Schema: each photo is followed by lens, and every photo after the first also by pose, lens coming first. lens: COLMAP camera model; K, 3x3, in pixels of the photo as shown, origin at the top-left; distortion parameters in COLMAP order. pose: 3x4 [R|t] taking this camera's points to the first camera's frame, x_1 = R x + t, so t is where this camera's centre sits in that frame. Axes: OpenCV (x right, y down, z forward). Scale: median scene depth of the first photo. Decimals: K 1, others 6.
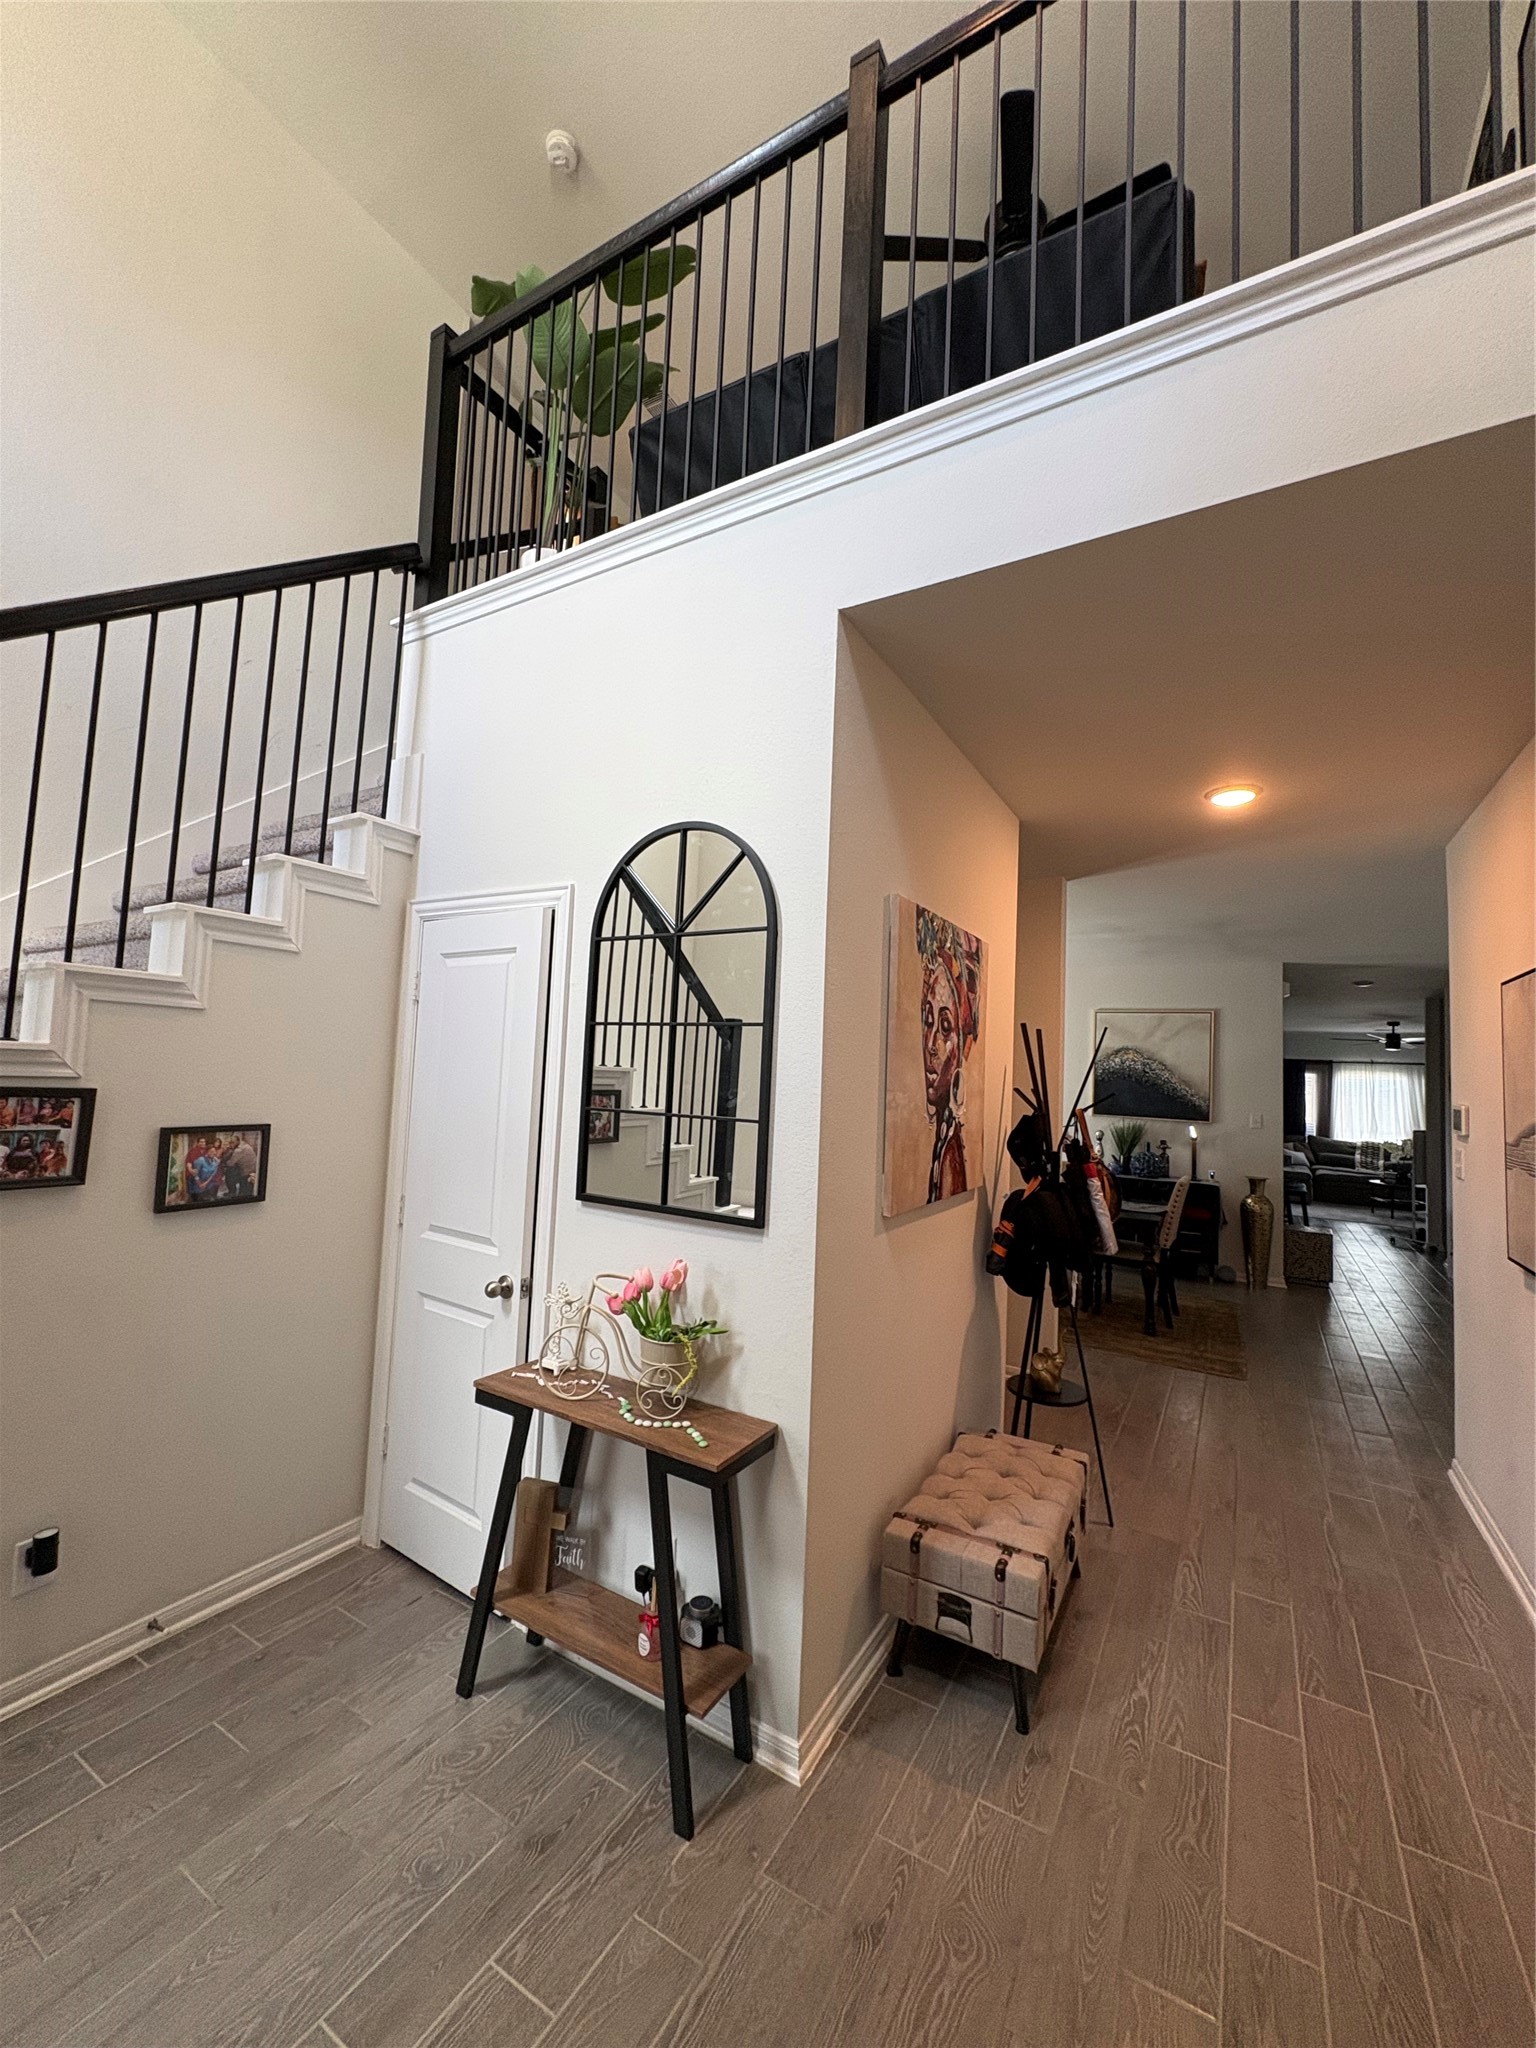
lens RADIAL K [[810.0, 0, 768.0], [0, 810.0, 1024.0], [0, 0, 1]] dist [0.001051, 0.000164]
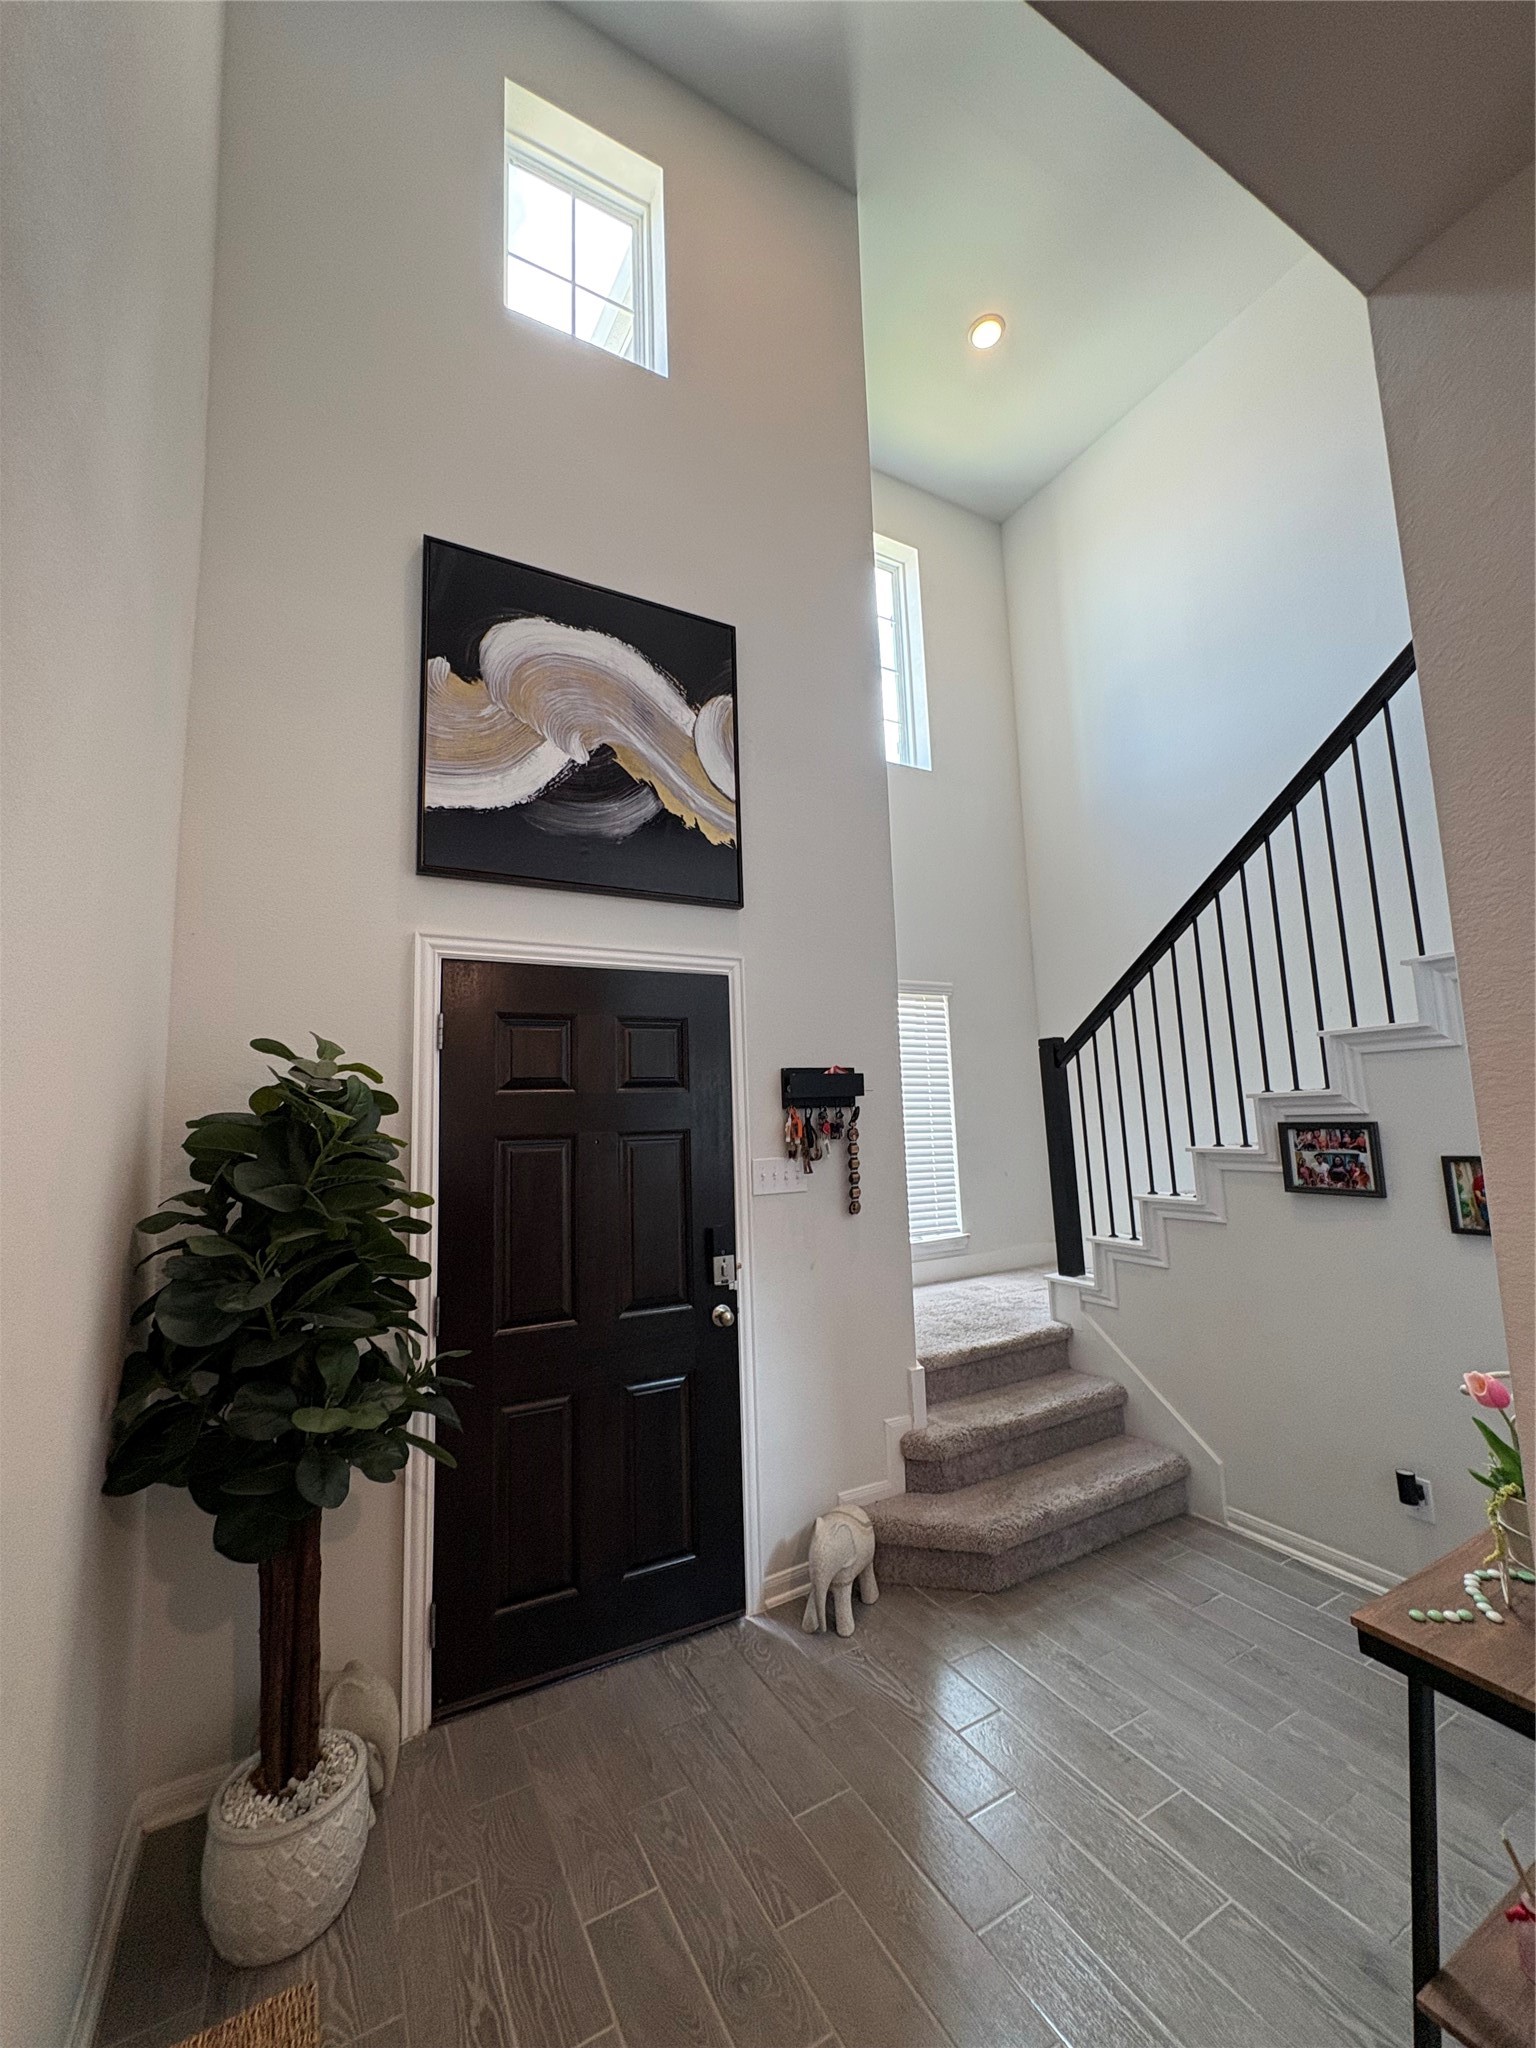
lens RADIAL K [[810.0, 0, 768.0], [0, 810.0, 1024.0], [0, 0, 1]] dist [0.001051, 0.000164]
pose [[-0.509778, -0.126745, -0.850918, 0.221104], [0.069934, 0.979710, -0.187826, 0.029616], [0.857459, -0.155258, -0.490571, 0.243286]]
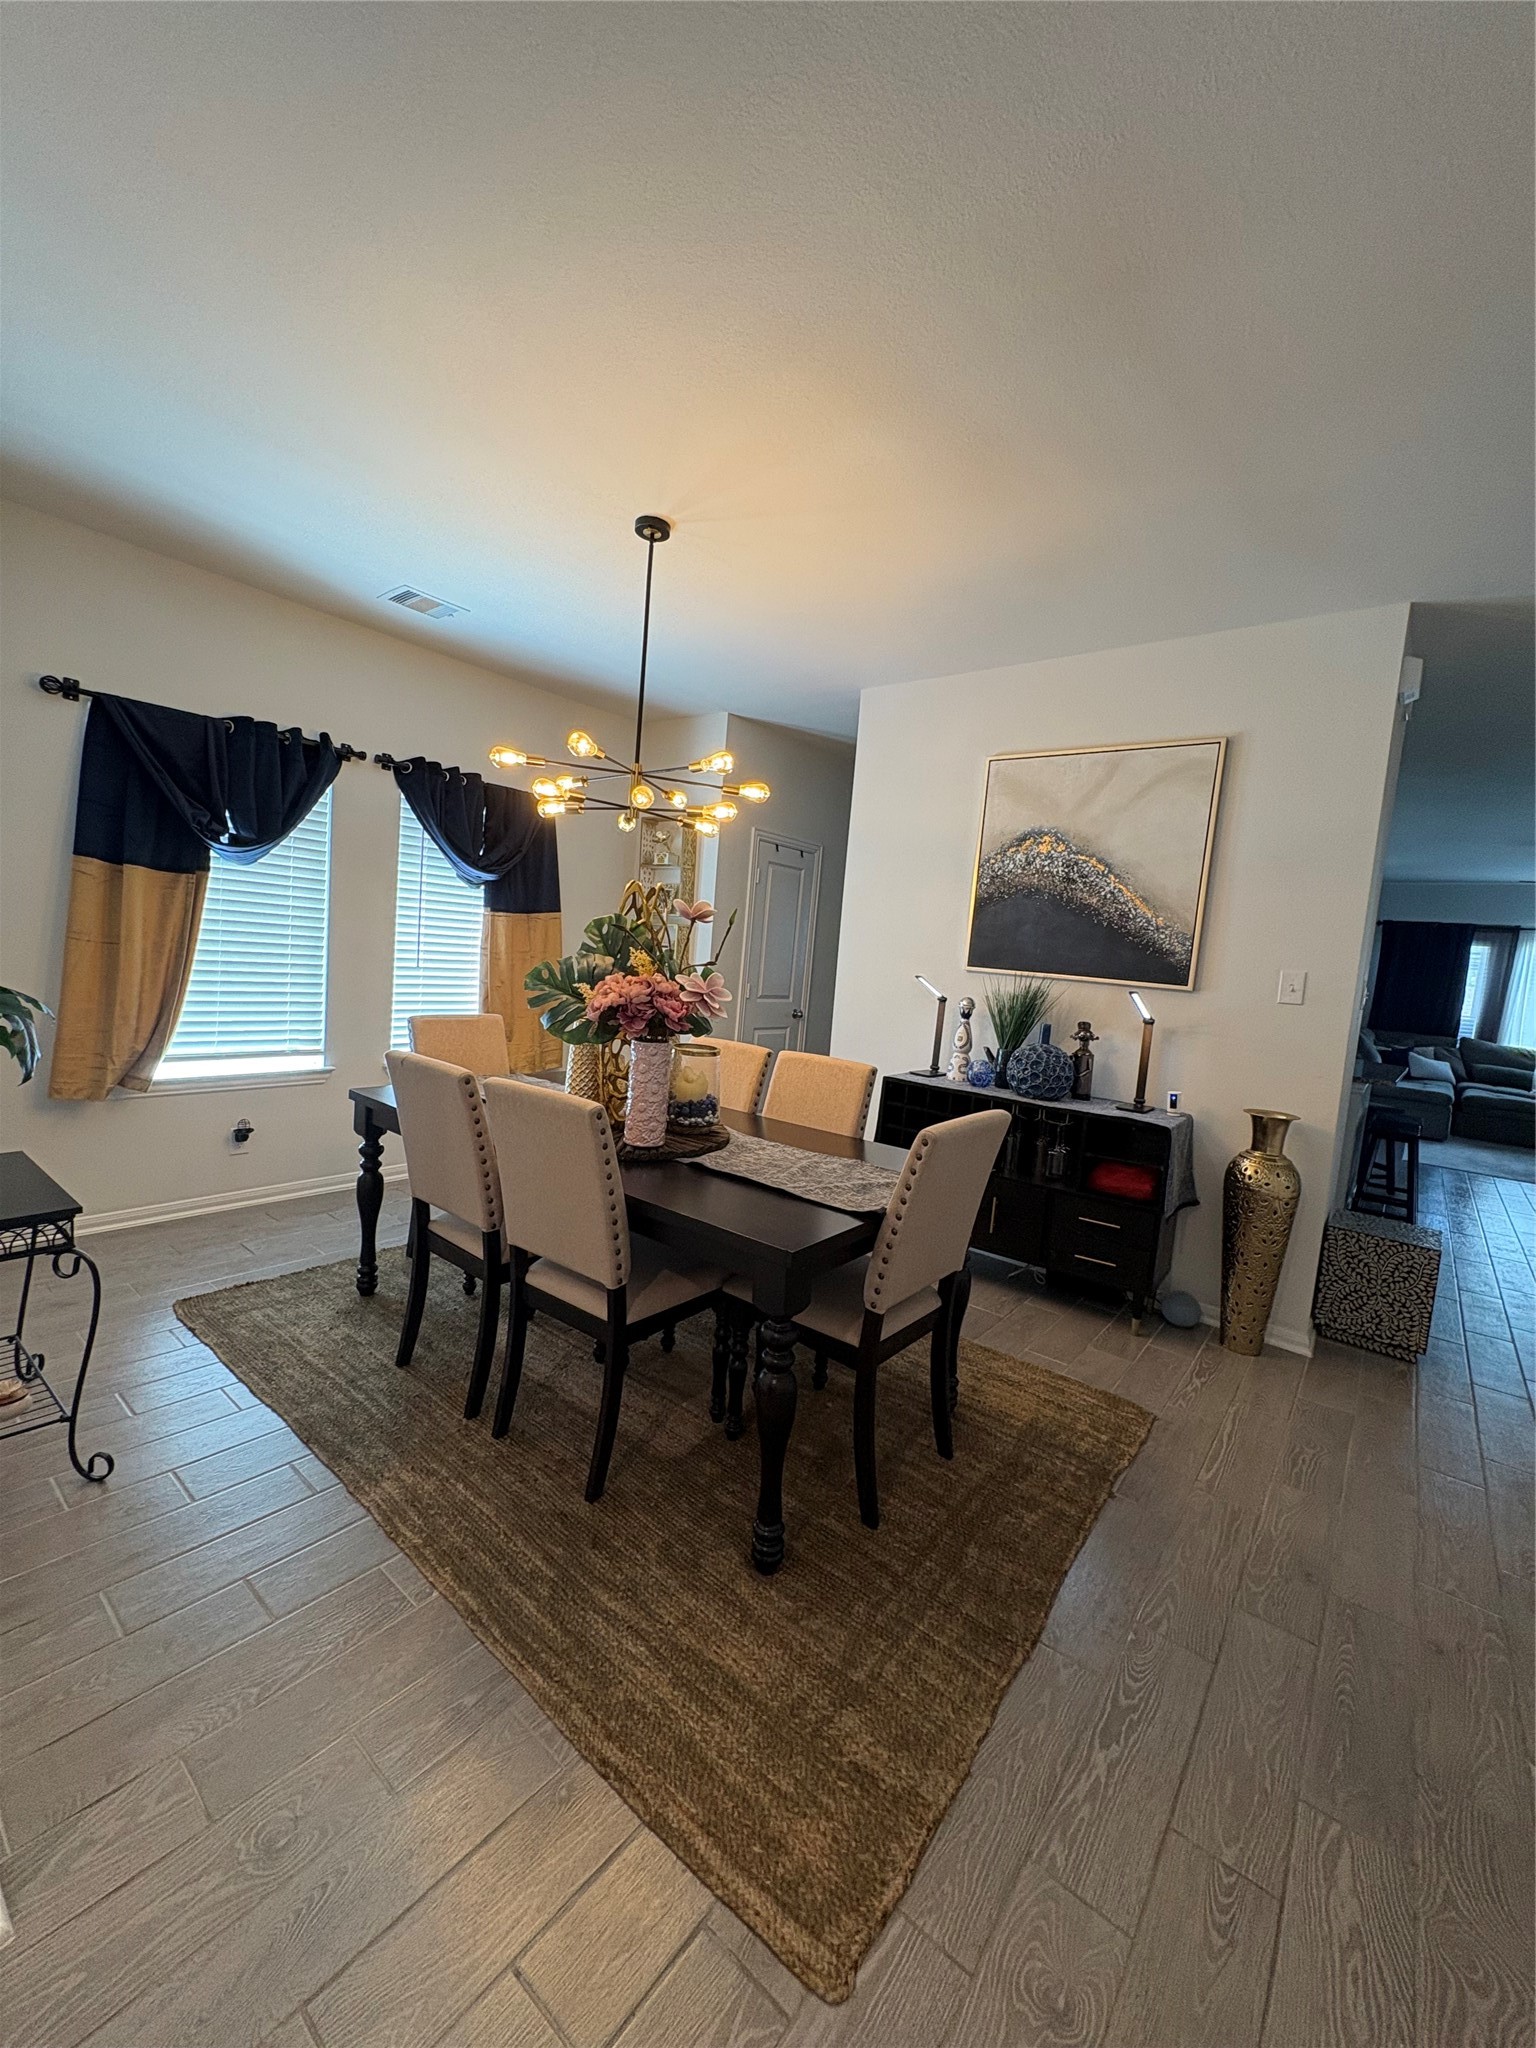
lens RADIAL K [[825.9, 0, 768.0], [0, 825.9, 1024.0], [0, 0, 1]] dist [0.000196, 0.000007]
pose [[0.990333, 0.049125, -0.129718, 0.388312], [-0.028970, 0.987815, 0.152913, 0.079881], [0.135649, -0.147677, 0.979689, 0.530345]]
